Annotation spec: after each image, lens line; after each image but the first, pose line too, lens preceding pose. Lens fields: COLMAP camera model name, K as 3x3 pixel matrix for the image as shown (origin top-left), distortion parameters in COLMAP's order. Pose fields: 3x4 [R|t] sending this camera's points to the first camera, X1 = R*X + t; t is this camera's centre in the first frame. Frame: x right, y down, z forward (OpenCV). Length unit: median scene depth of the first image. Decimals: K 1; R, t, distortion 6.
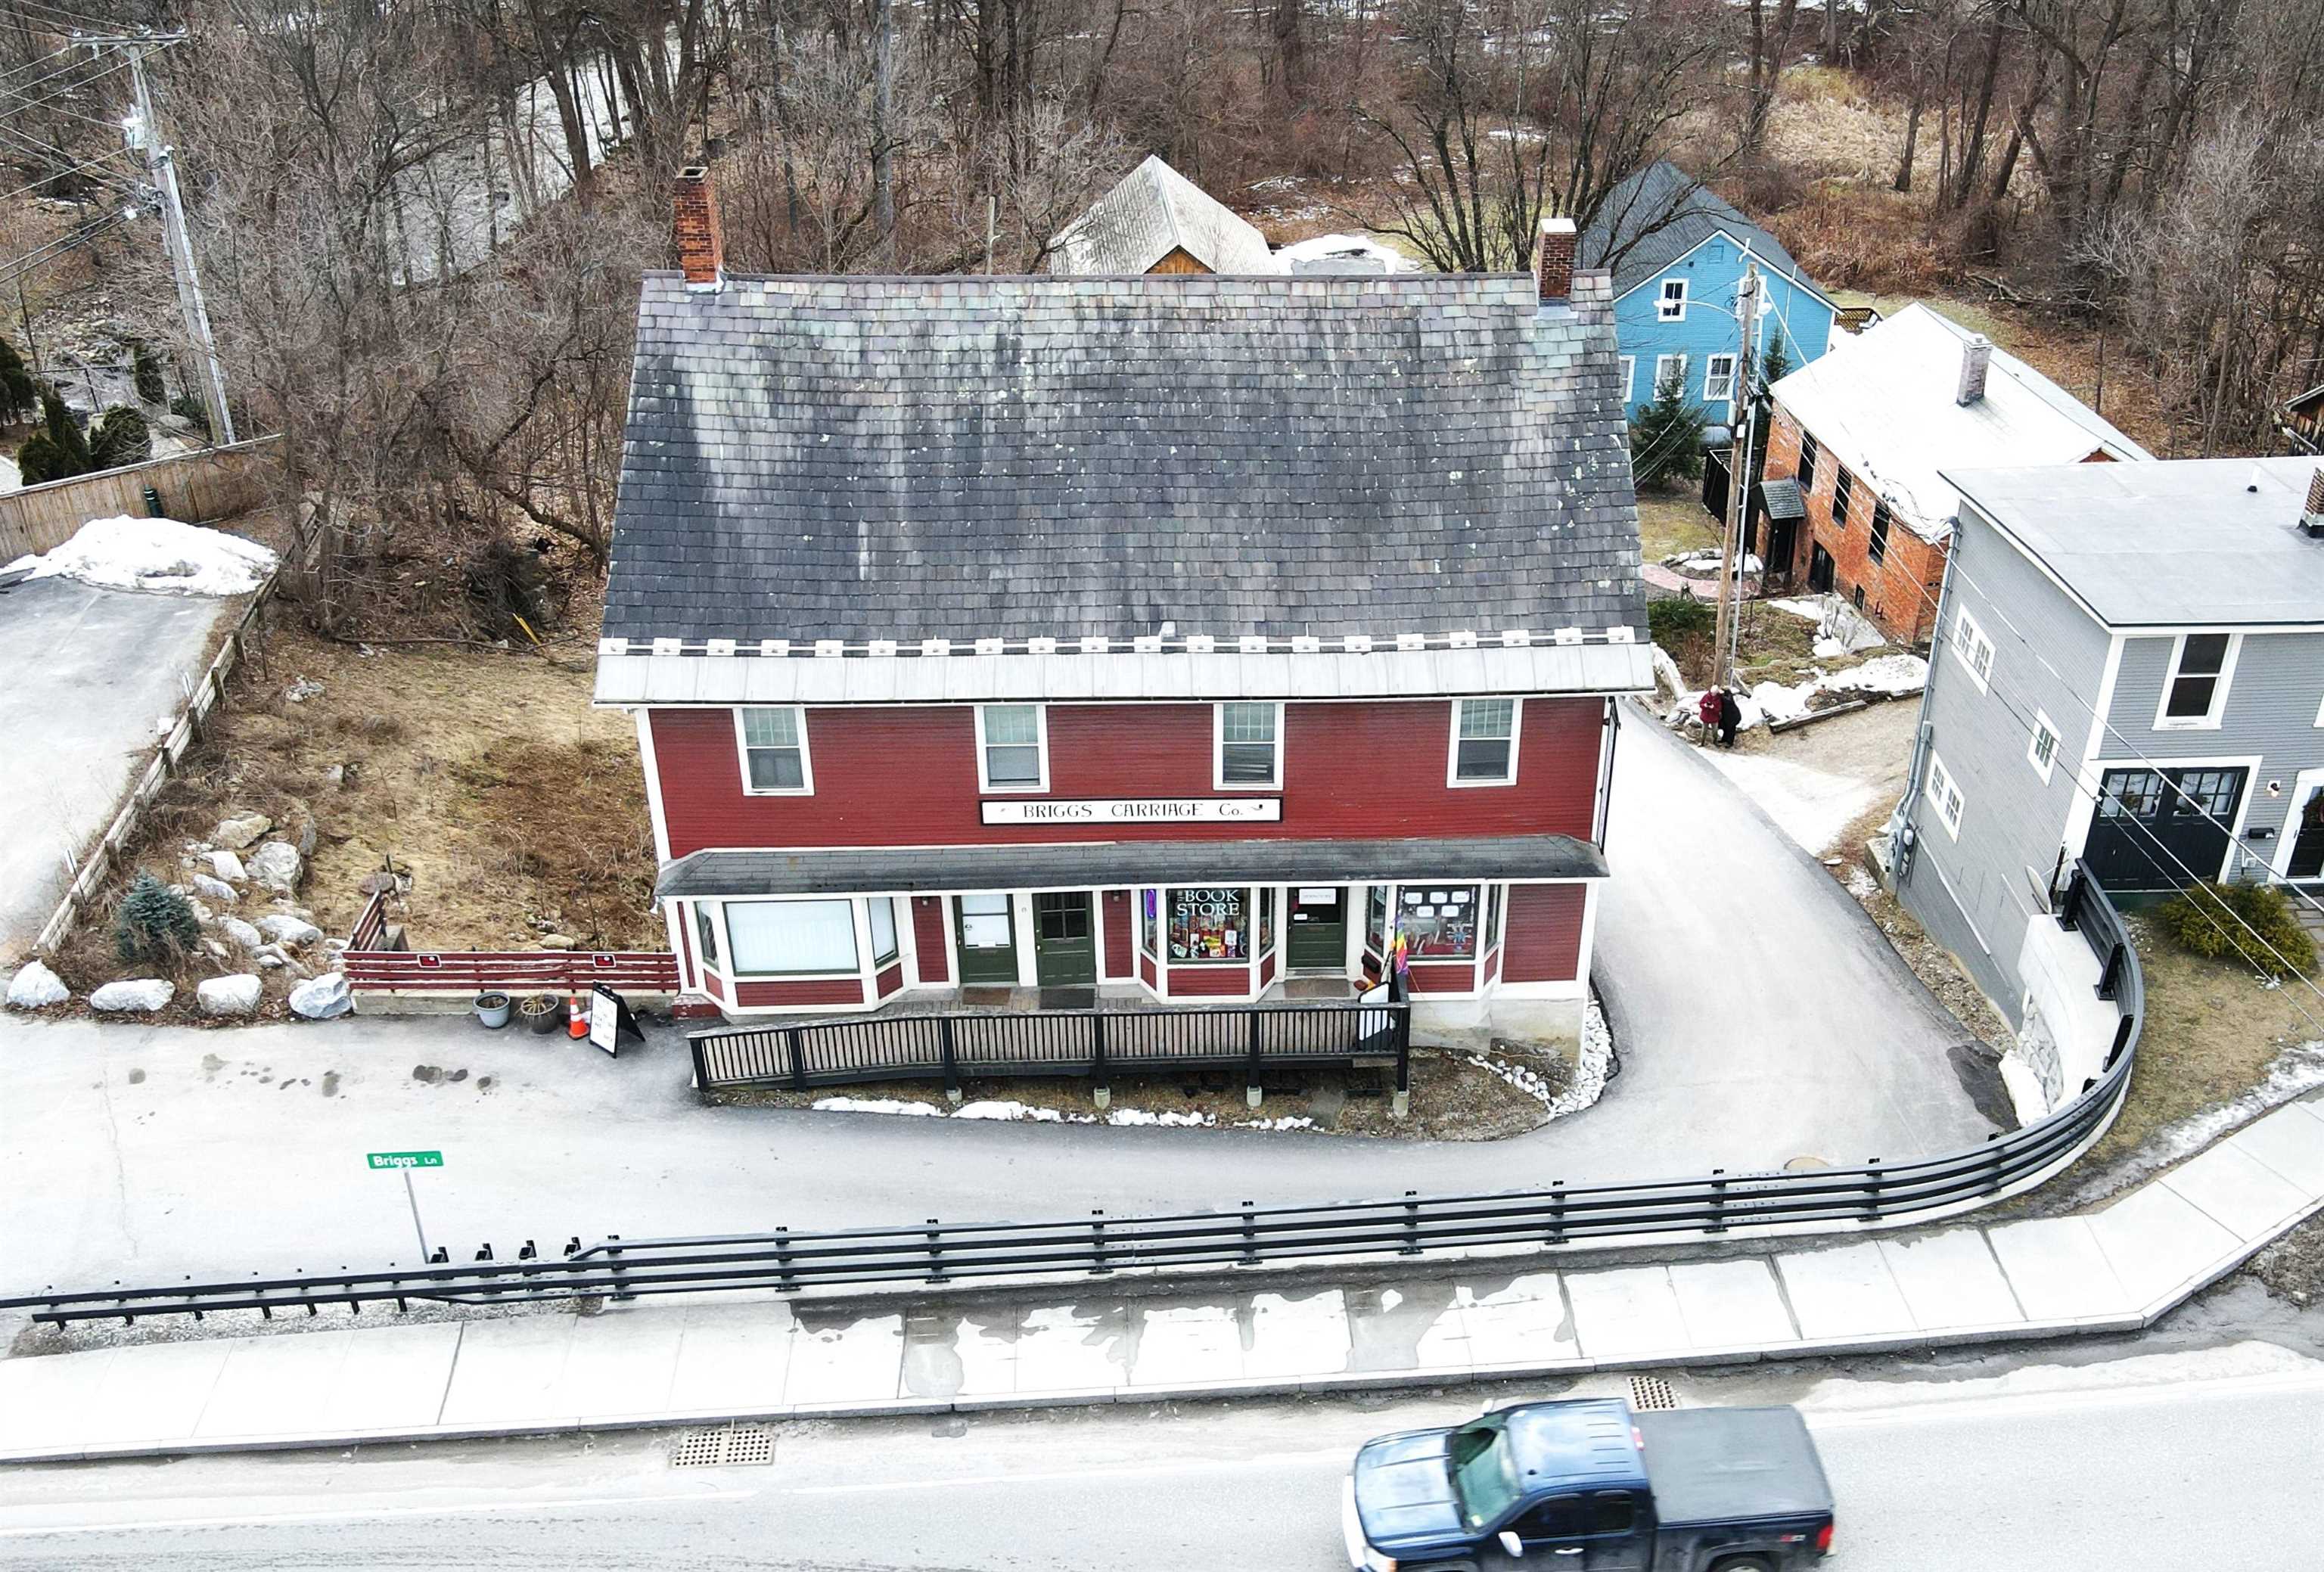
lens RADIAL K [[2175.2, 0, 1161.6], [0, 2175.2, 885.2], [0, 0, 1]] dist [0.000807, 0.000149]
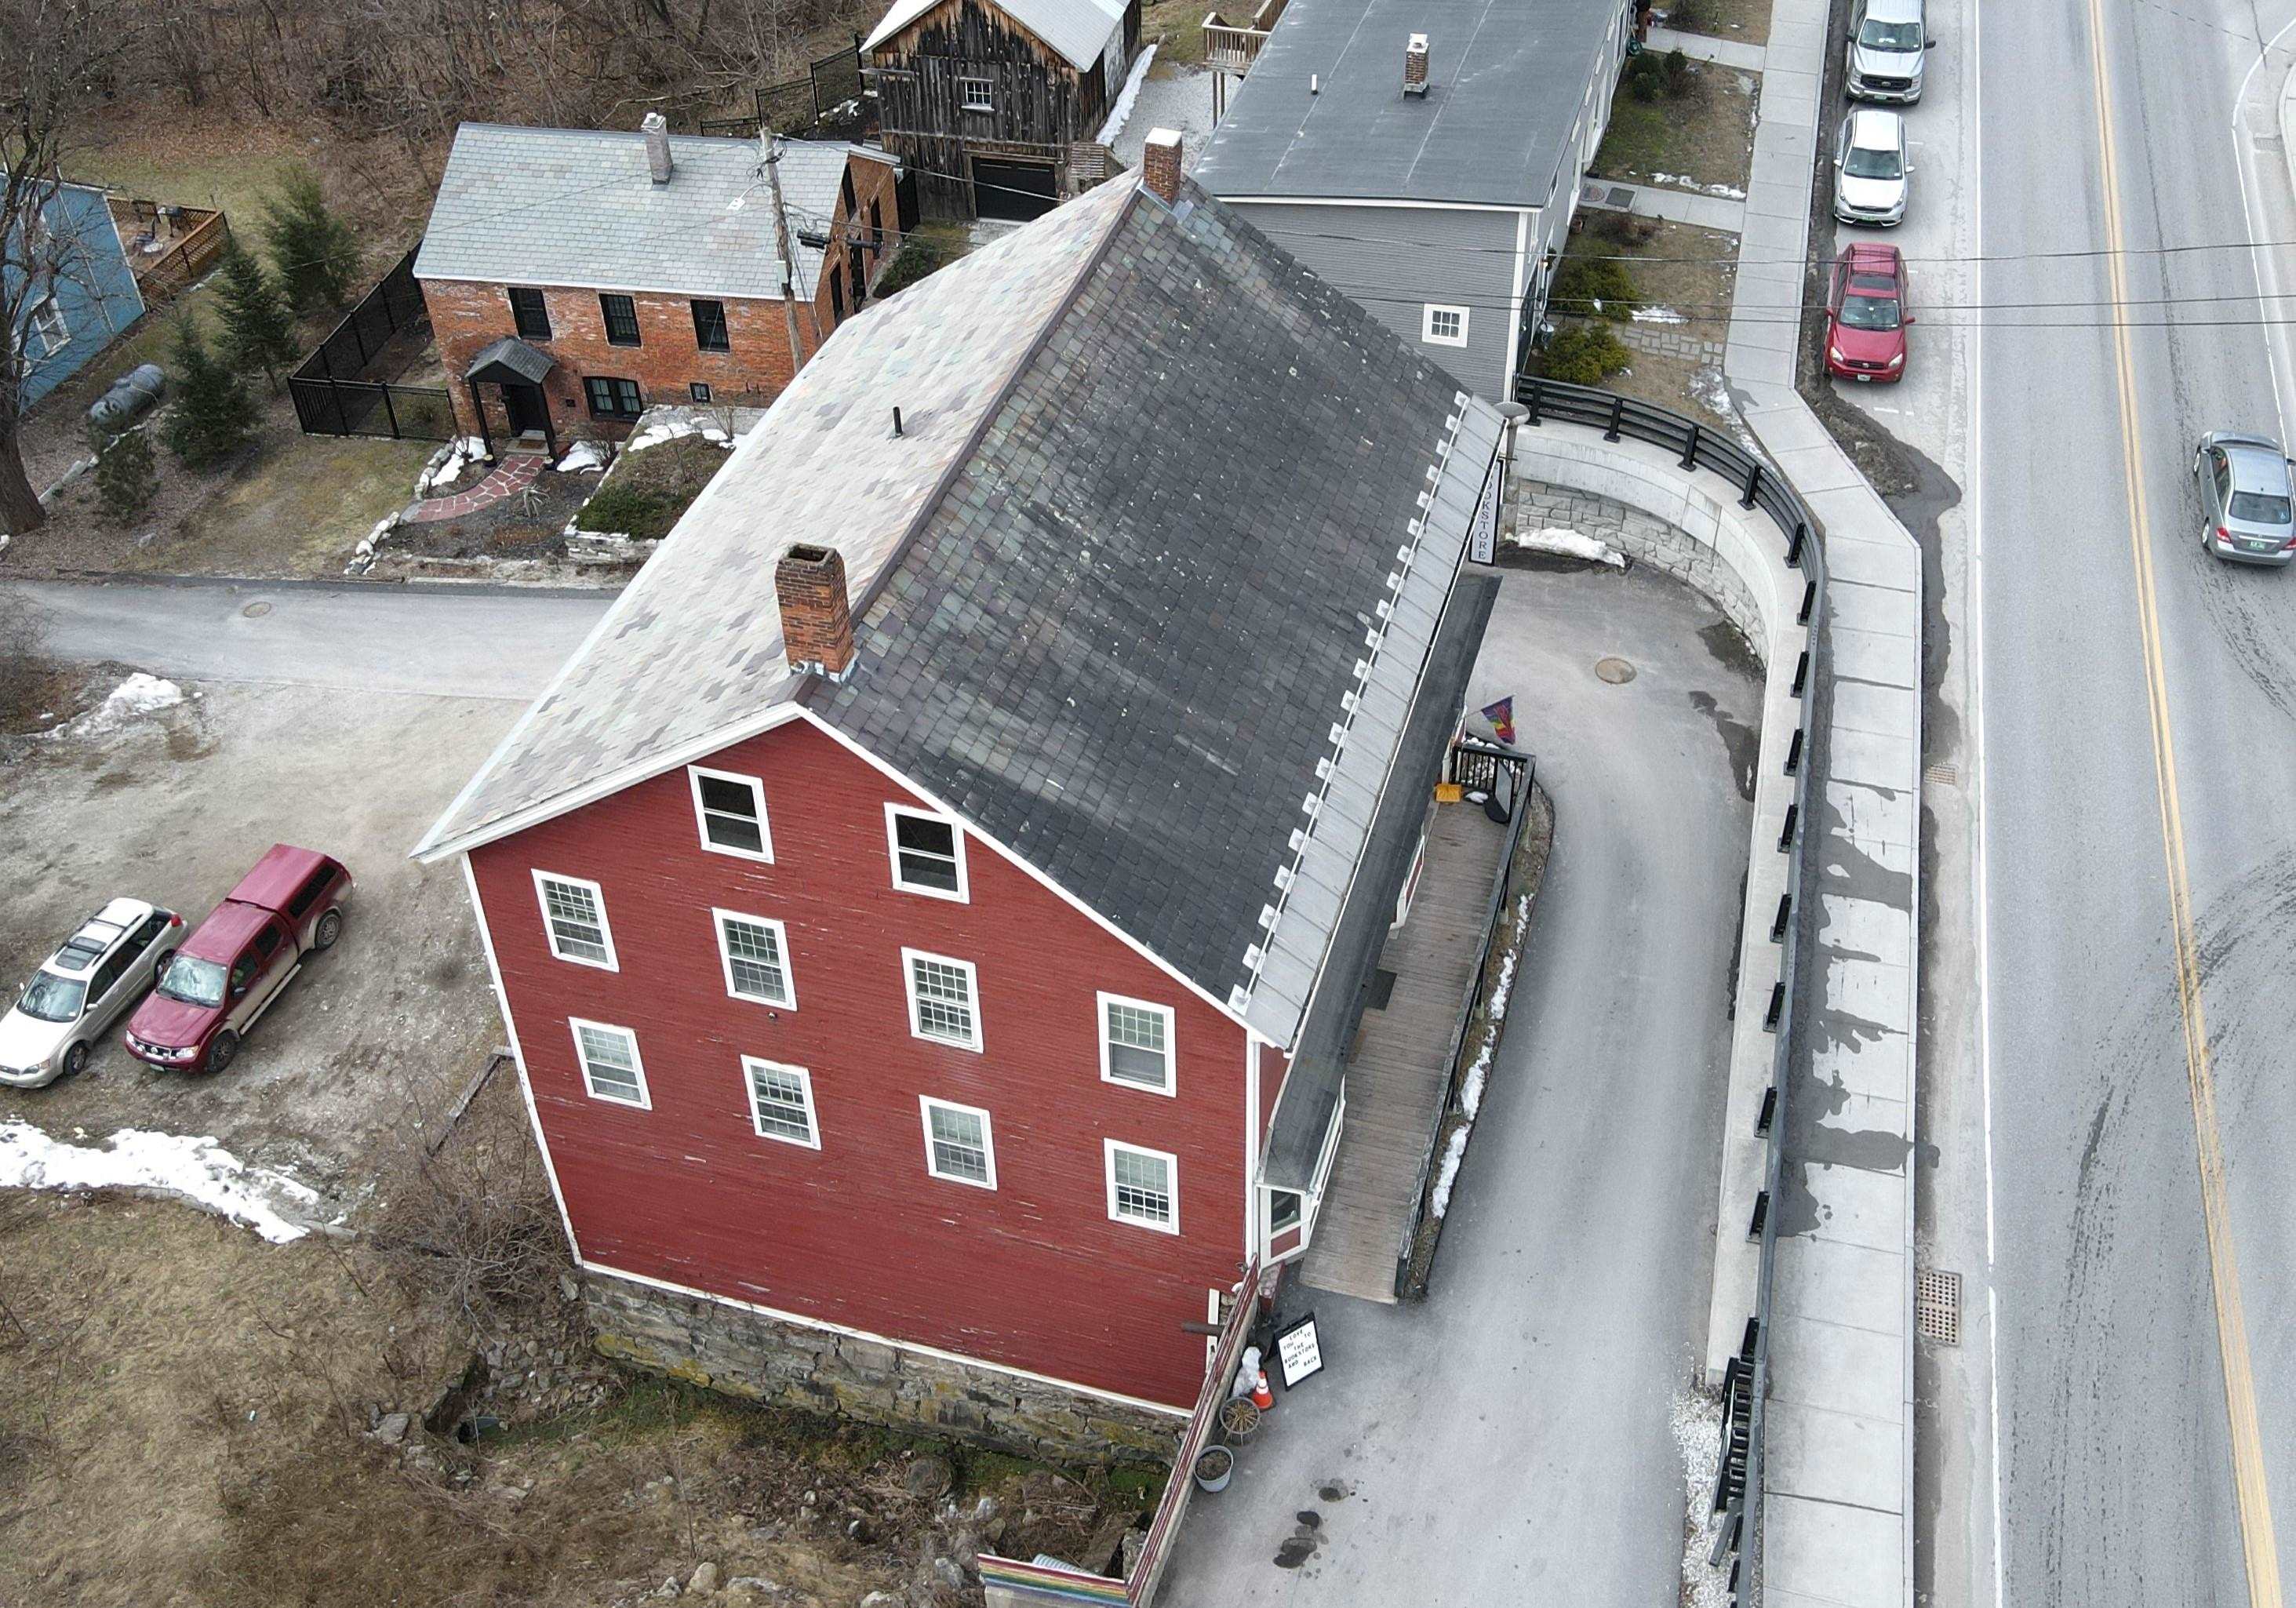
lens RADIAL K [[2414.5, 0, 1148.0], [0, 2414.5, 804.0], [0, 0, 1]] dist [0.006787, 0.007539]
pose [[0.263746, -0.624543, 0.735109, -0.872067], [0.527384, 0.731466, 0.432231, -0.570513], [-0.807654, 0.273685, 0.522295, 0.478592]]
